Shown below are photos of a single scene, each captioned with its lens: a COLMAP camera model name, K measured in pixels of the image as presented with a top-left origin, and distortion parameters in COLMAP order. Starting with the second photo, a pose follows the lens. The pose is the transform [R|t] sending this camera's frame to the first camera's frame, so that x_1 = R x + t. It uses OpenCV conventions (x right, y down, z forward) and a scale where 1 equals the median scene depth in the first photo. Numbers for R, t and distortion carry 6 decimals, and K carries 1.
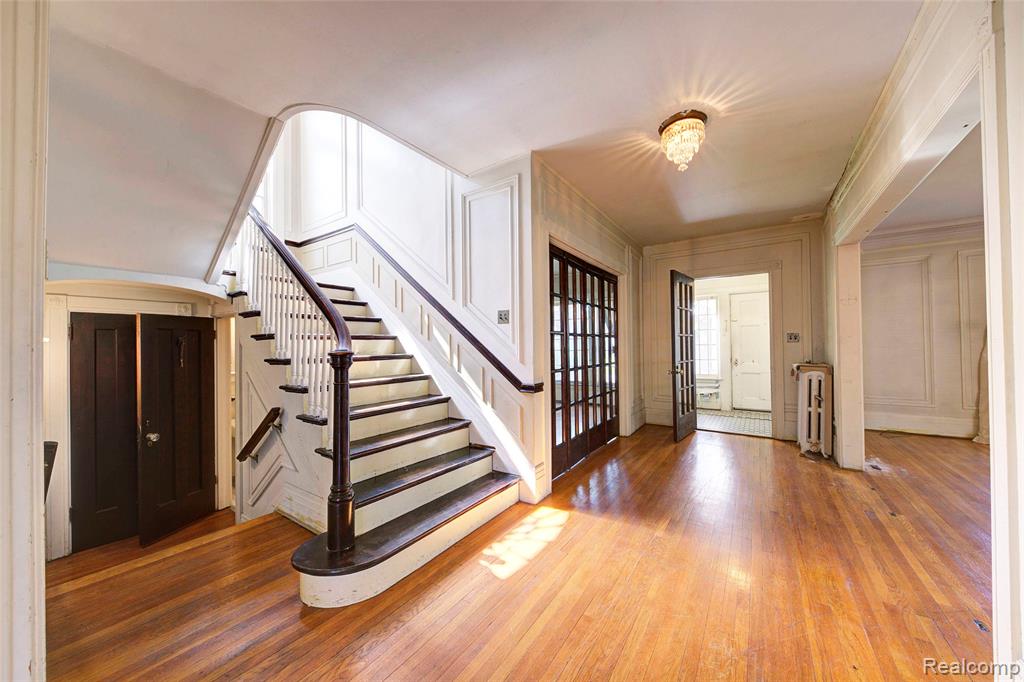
lens RADIAL K [[353.3, 0, 510.4], [0, 353.3, 342.3], [0, 0, 1]] dist [-0.001529, -0.000090]
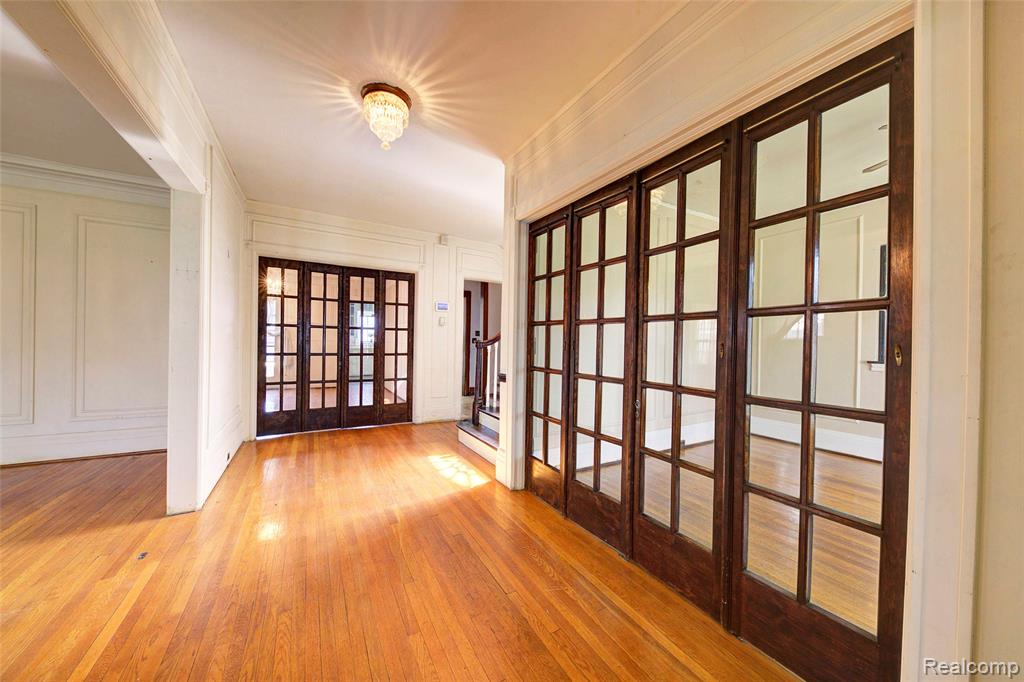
lens RADIAL K [[353.3, 0, 509.5], [0, 353.3, 338.9], [0, 0, 1]] dist [-0.001529, -0.000090]
pose [[-0.429756, -0.005568, -0.902928, 1.270300], [-0.013162, 0.999913, 0.000098, 0.011080], [0.902849, 0.011926, -0.429792, 1.825306]]
